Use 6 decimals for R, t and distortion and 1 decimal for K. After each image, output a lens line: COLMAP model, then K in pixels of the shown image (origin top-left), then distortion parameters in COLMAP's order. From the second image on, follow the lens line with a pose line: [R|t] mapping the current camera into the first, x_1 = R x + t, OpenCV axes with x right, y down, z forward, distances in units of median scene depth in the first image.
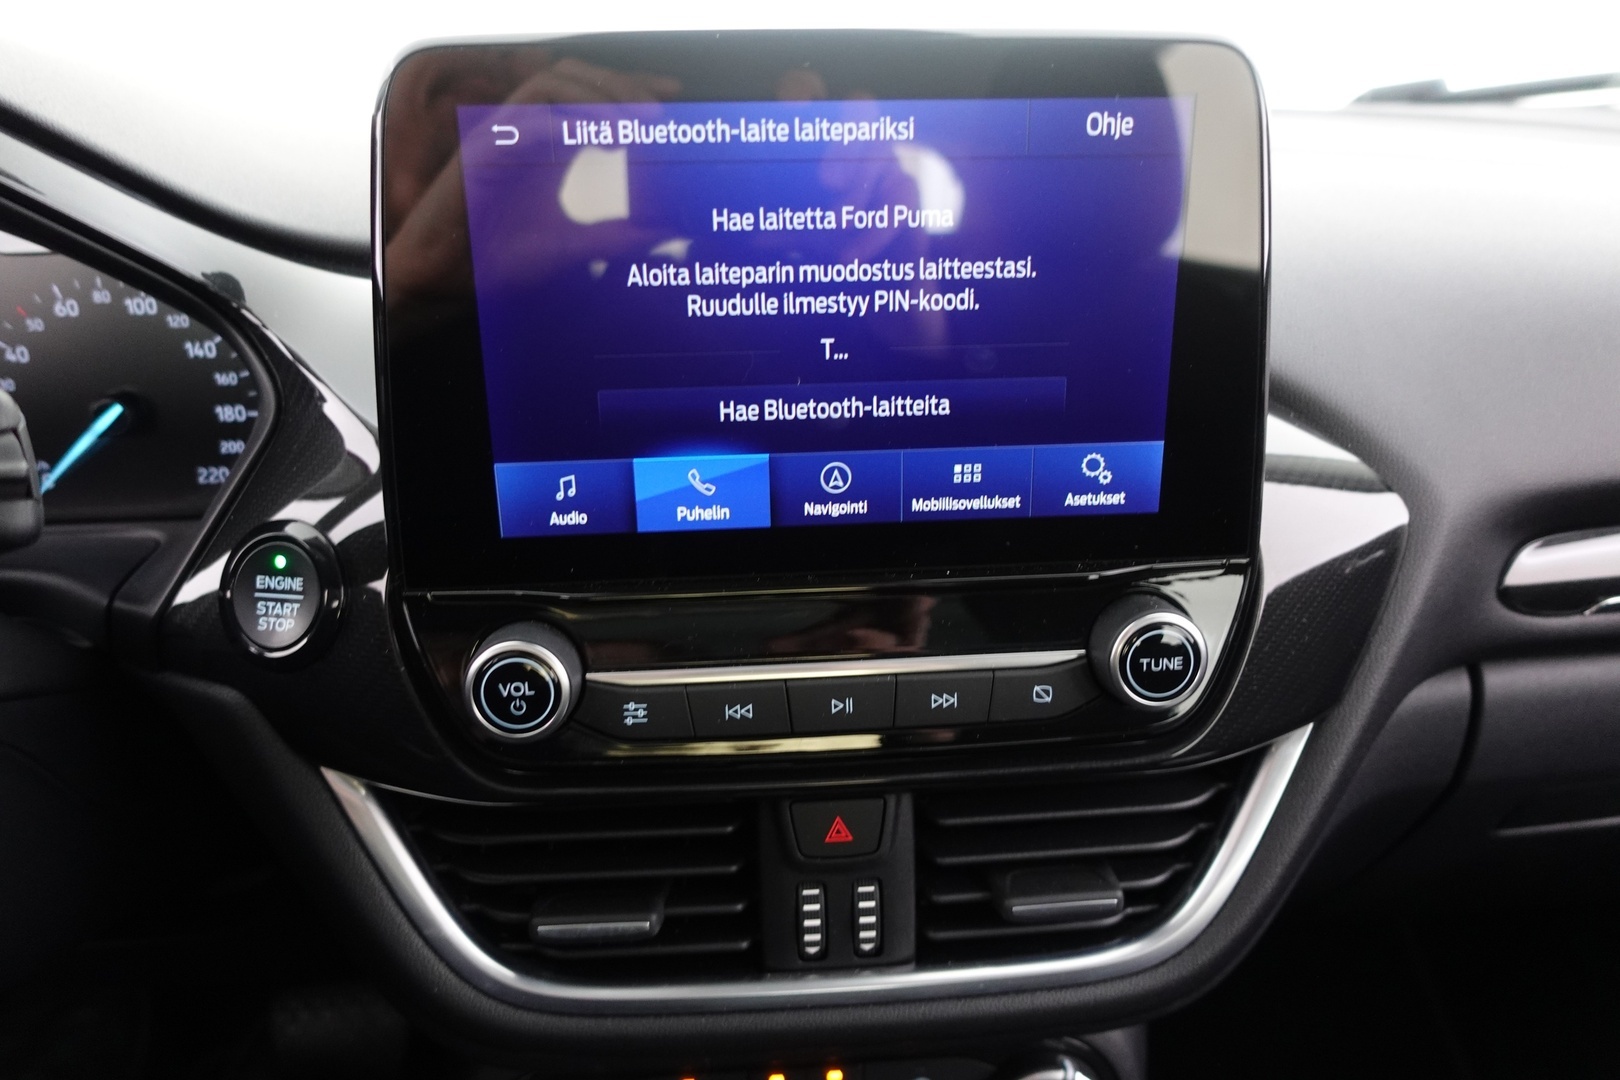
lens RADIAL K [[1116.8, 0, 810.0], [0, 1116.8, 540.0], [0, 0, 1]] dist [-0.004134, 0.000072]
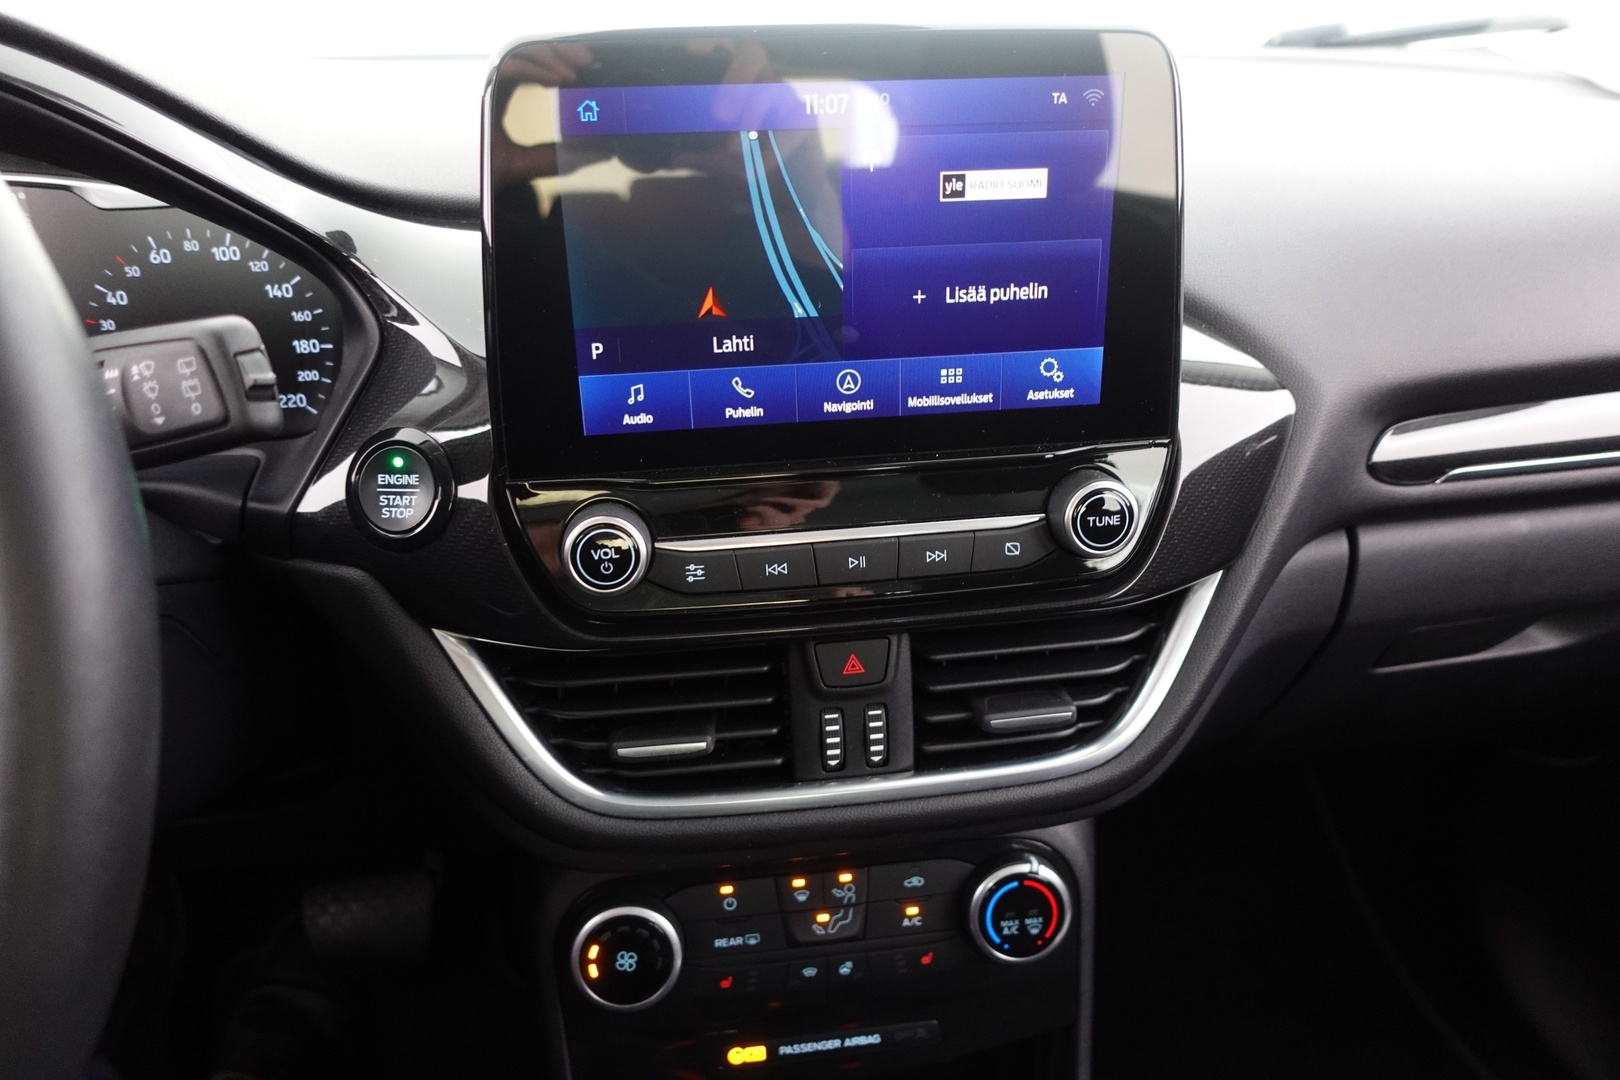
lens RADIAL K [[1109.6, 0, 810.0], [0, 1109.6, 540.0], [0, 0, 1]] dist [0.000797, 0.000193]
pose [[0.998068, -0.031316, 0.053660, -0.084998], [0.028281, 0.998007, 0.056412, 0.046492], [-0.055319, -0.054785, 0.996965, -0.236696]]
